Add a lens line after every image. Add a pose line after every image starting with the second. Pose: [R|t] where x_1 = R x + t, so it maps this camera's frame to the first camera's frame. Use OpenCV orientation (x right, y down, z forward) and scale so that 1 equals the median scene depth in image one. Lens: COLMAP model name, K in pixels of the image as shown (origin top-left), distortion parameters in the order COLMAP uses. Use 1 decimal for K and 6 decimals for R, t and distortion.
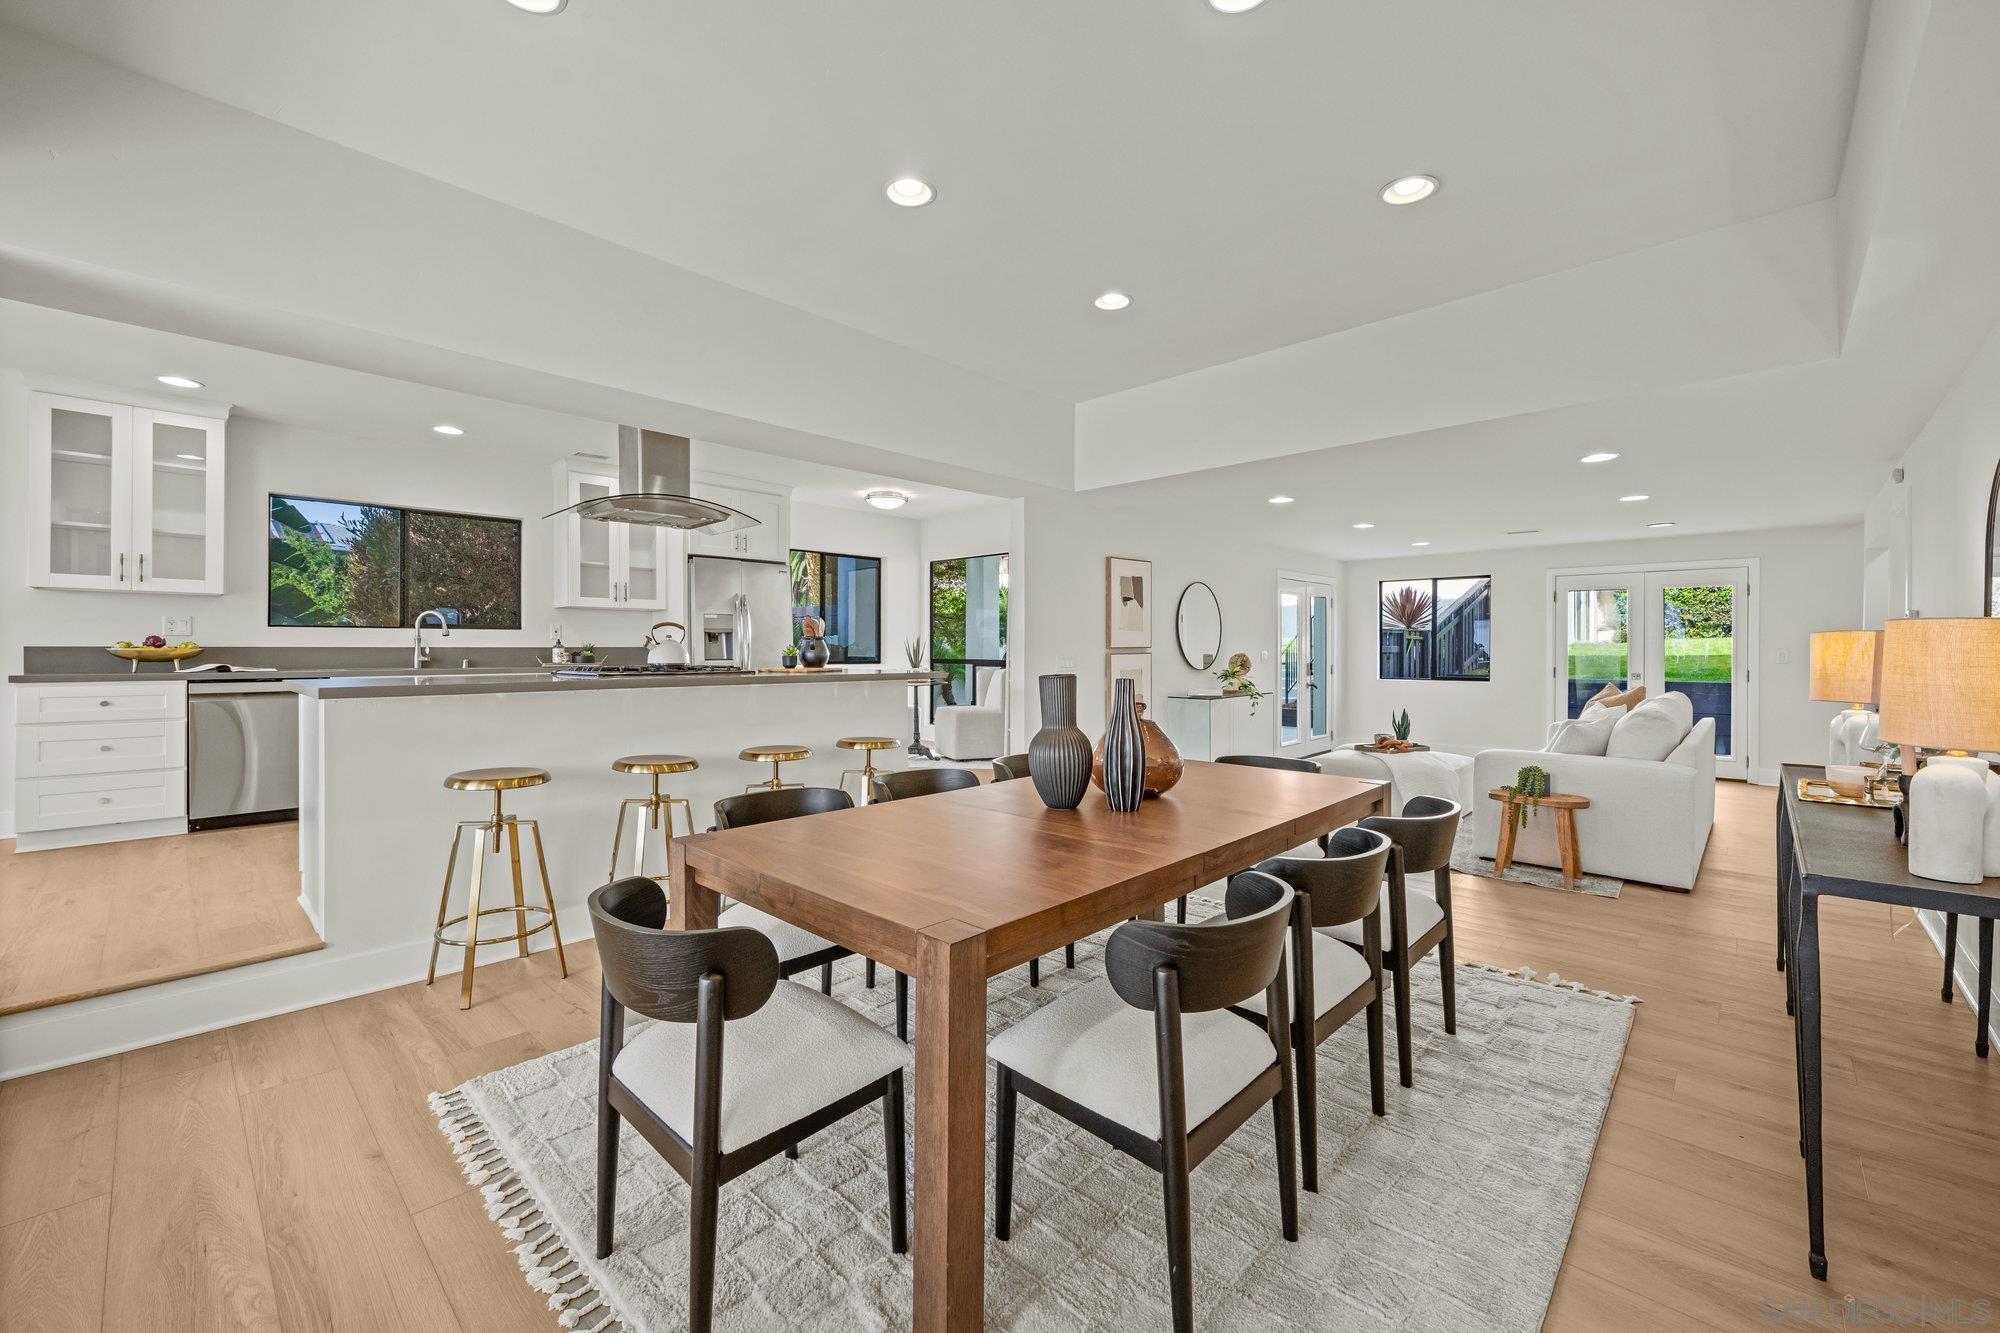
lens RADIAL K [[801.1, 0, 994.1], [0, 801.1, 652.9], [0, 0, 1]] dist [-0.003276, 0.000628]
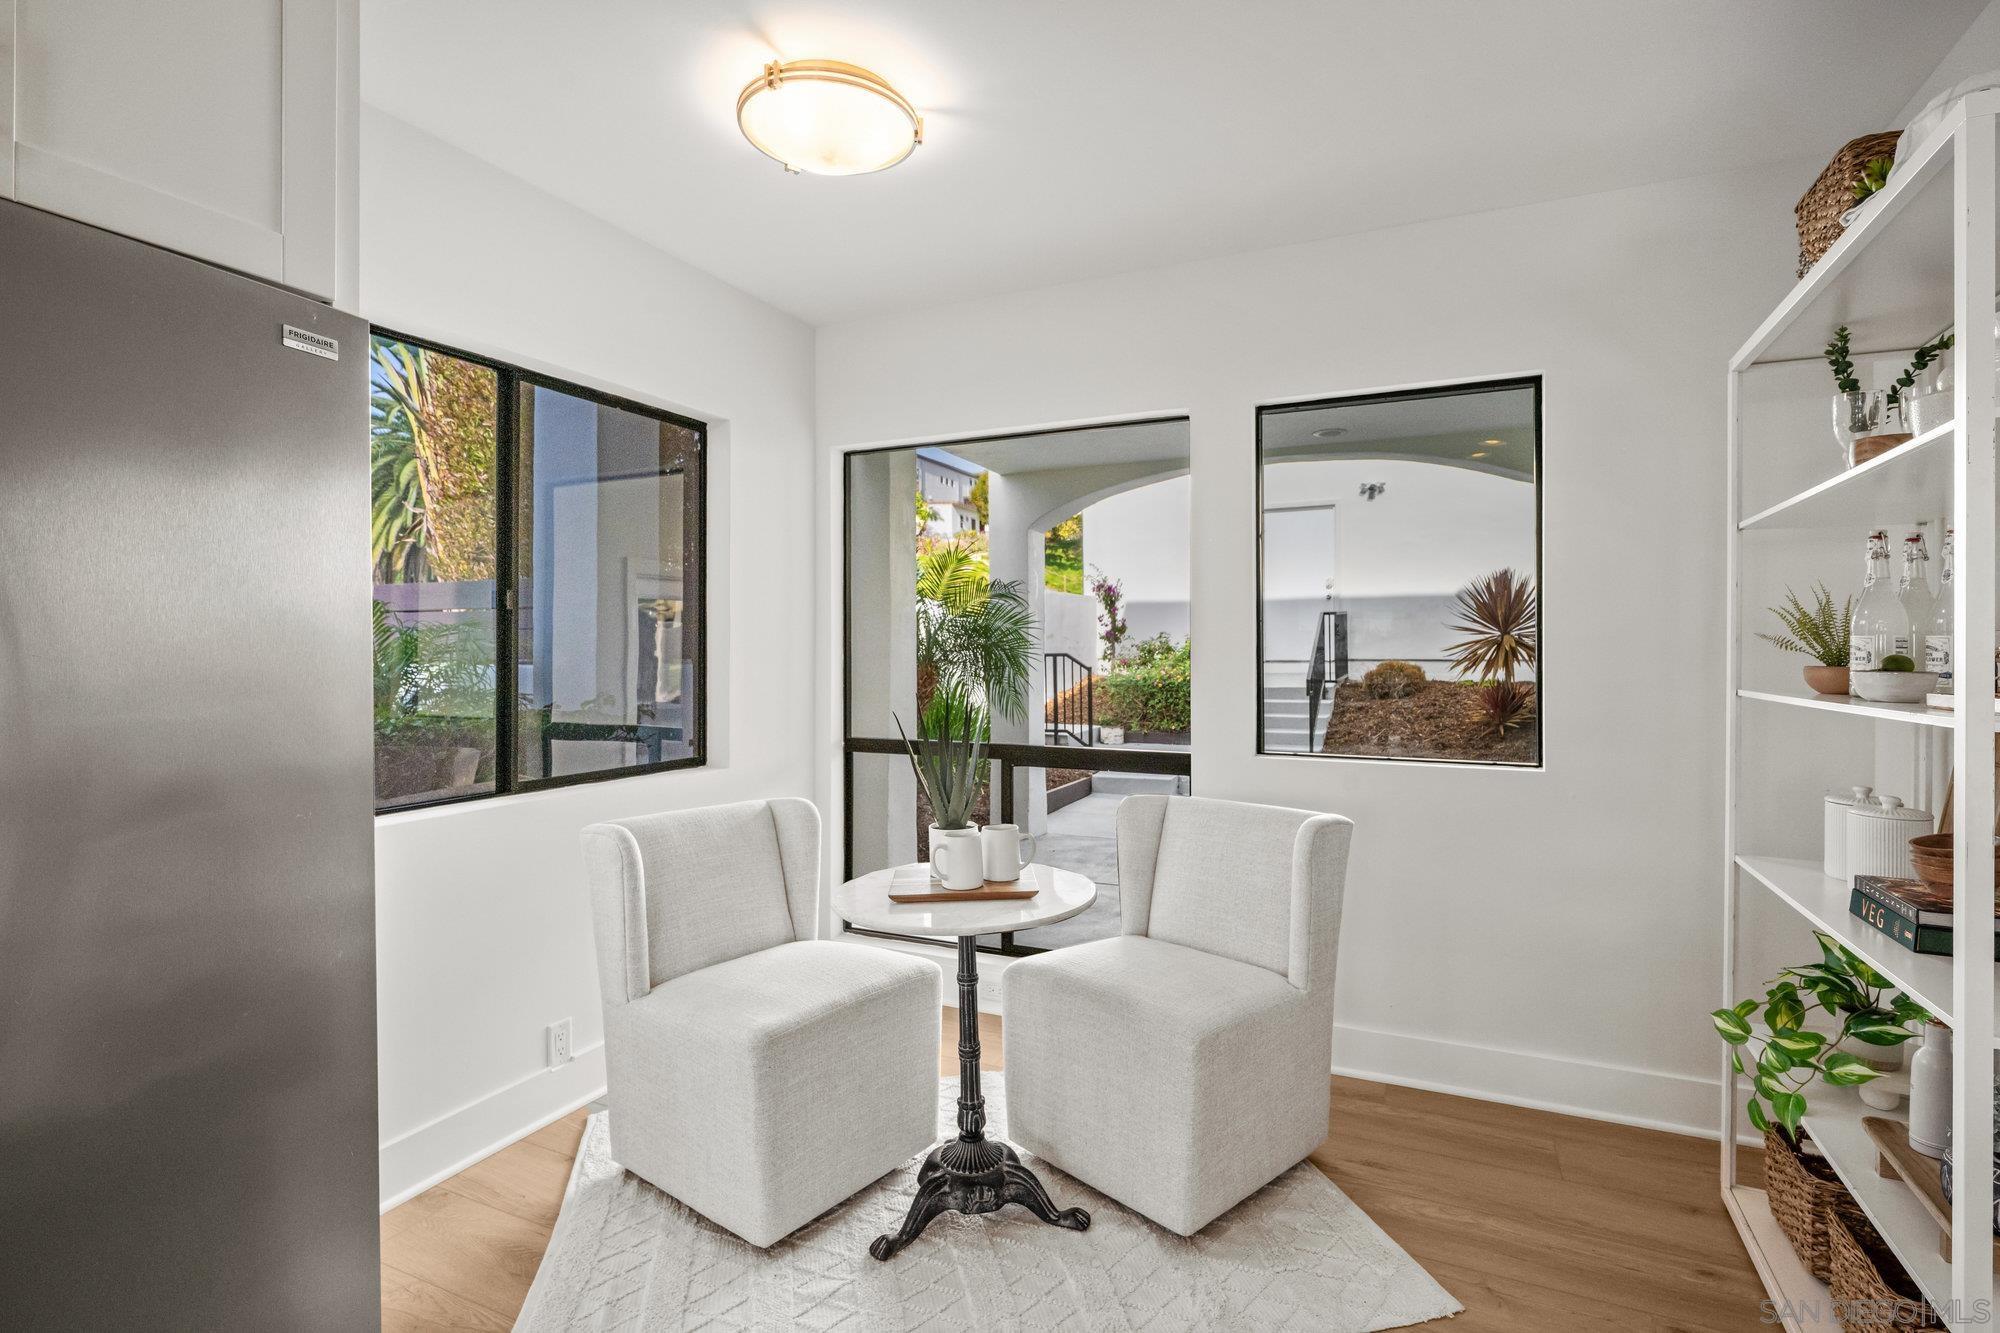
lens RADIAL K [[994.8, 0, 1000.7], [0, 994.8, 637.6], [0, 0, 1]] dist [0.006598, -0.001488]
pose [[0.951873, 0.000668, 0.306491, -0.293333], [0.004053, 0.999883, -0.014767, -0.055338], [-0.306465, 0.015299, 0.951759, 1.163196]]
